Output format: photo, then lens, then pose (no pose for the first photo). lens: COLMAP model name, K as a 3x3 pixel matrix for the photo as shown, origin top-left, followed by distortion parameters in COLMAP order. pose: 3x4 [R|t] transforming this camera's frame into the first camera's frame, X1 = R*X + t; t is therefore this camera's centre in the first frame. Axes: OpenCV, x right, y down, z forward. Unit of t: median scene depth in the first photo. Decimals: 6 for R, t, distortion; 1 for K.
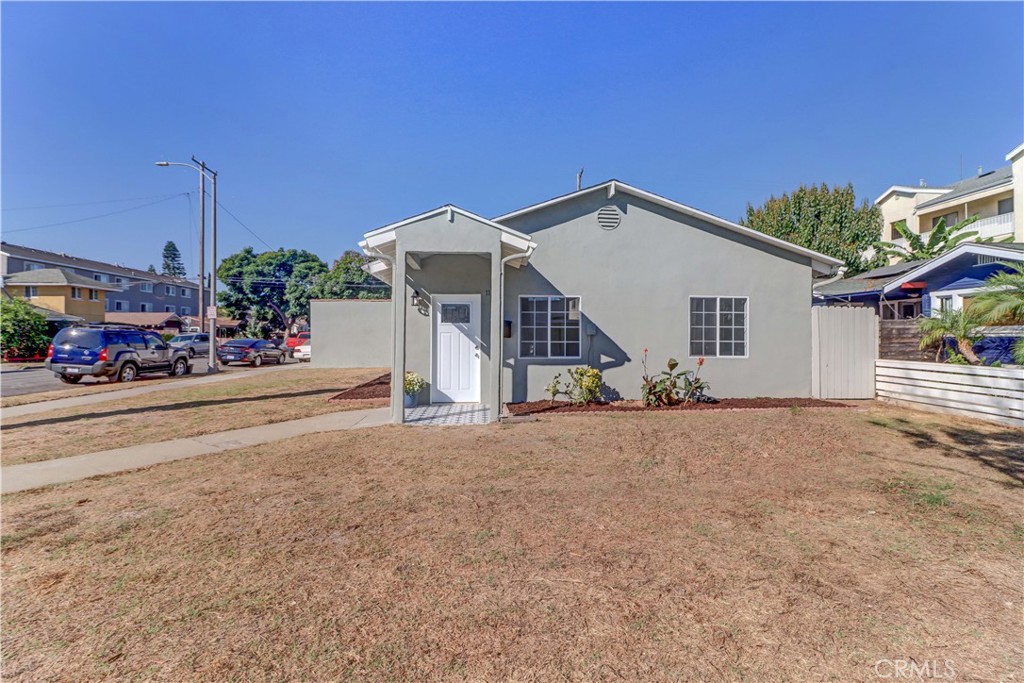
lens RADIAL K [[475.6, 0, 509.9], [0, 475.6, 335.0], [0, 0, 1]] dist [0.012178, -0.006809]
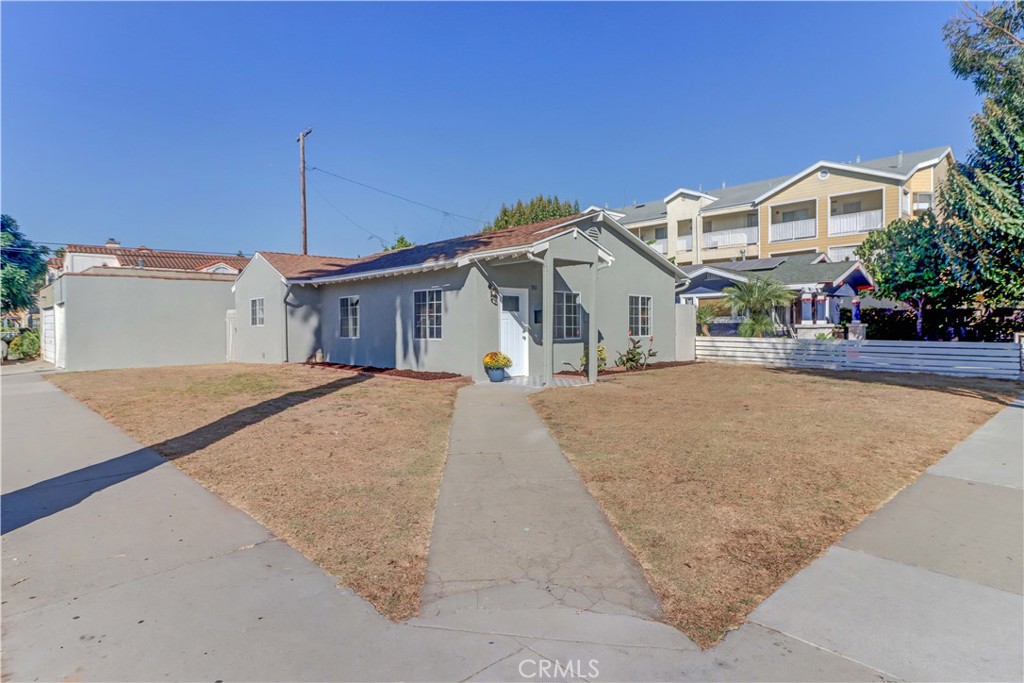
lens RADIAL K [[578.9, 0, 512.6], [0, 578.9, 337.5], [0, 0, 1]] dist [0.002558, 0.000086]
pose [[0.766787, -0.016688, 0.641685, -0.630983], [0.002347, 0.999728, 0.023195, 0.004270], [-0.641898, -0.016279, 0.766617, -0.081354]]
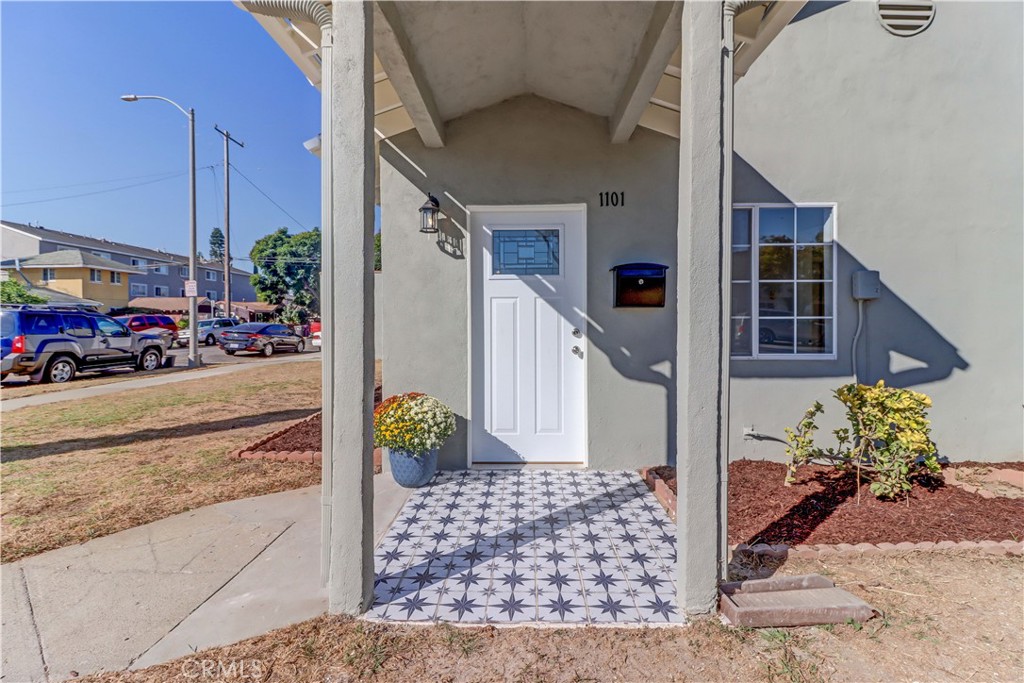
lens RADIAL K [[475.6, 0, 514.8], [0, 475.6, 332.1], [0, 0, 1]] dist [0.012178, -0.006809]
pose [[0.996683, -0.004854, -0.081242, -0.053589], [0.006993, 0.999636, 0.026065, 0.008723], [0.081086, -0.026547, 0.996354, 0.343997]]
